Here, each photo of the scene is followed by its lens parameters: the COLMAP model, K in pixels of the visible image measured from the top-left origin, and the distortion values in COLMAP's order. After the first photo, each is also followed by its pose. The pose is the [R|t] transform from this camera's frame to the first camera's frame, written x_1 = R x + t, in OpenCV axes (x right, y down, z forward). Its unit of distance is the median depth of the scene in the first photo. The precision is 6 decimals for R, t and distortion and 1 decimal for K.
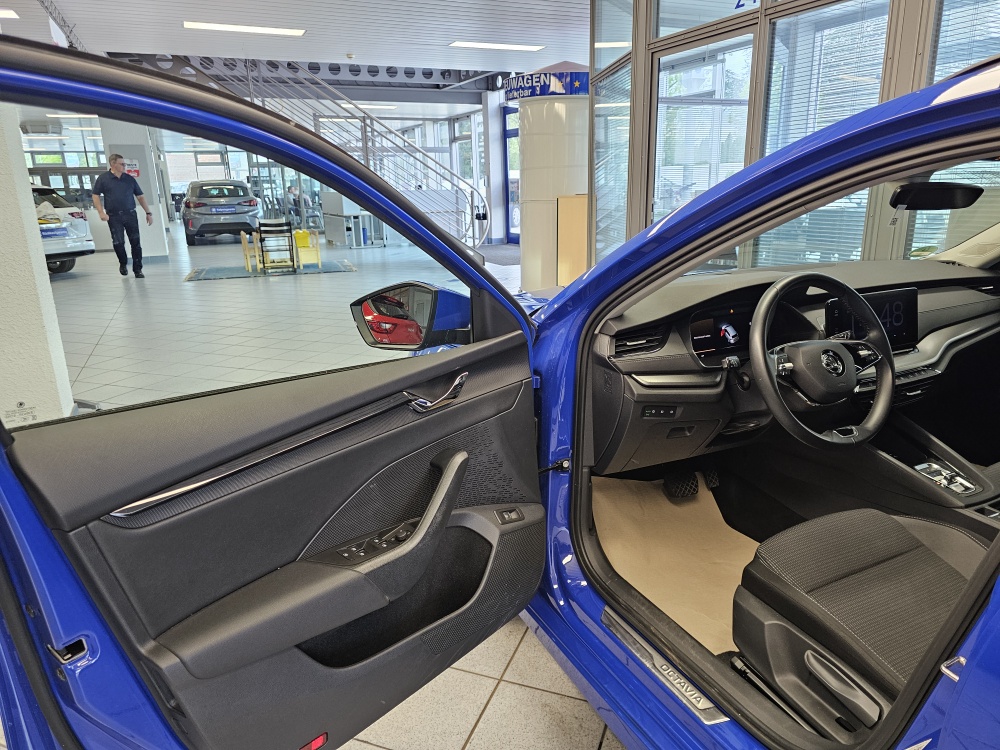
lens RADIAL K [[682.6, 0, 501.5], [0, 682.6, 374.5], [0, 0, 1]] dist [0.049799, -0.059733]
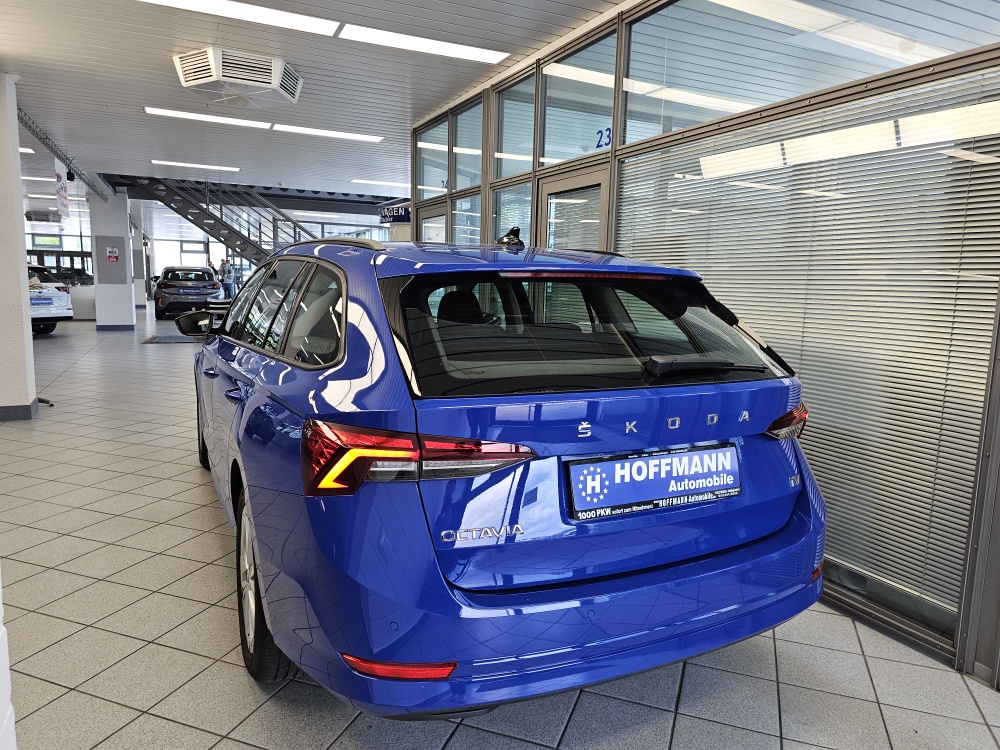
lens RADIAL K [[682.6, 0, 507.2], [0, 682.6, 379.6], [0, 0, 1]] dist [0.049799, -0.059733]
pose [[0.998737, 0.045322, 0.021681, 0.127687], [-0.042133, 0.990625, -0.129949, 0.045184], [-0.027367, 0.128872, 0.991284, -0.178957]]
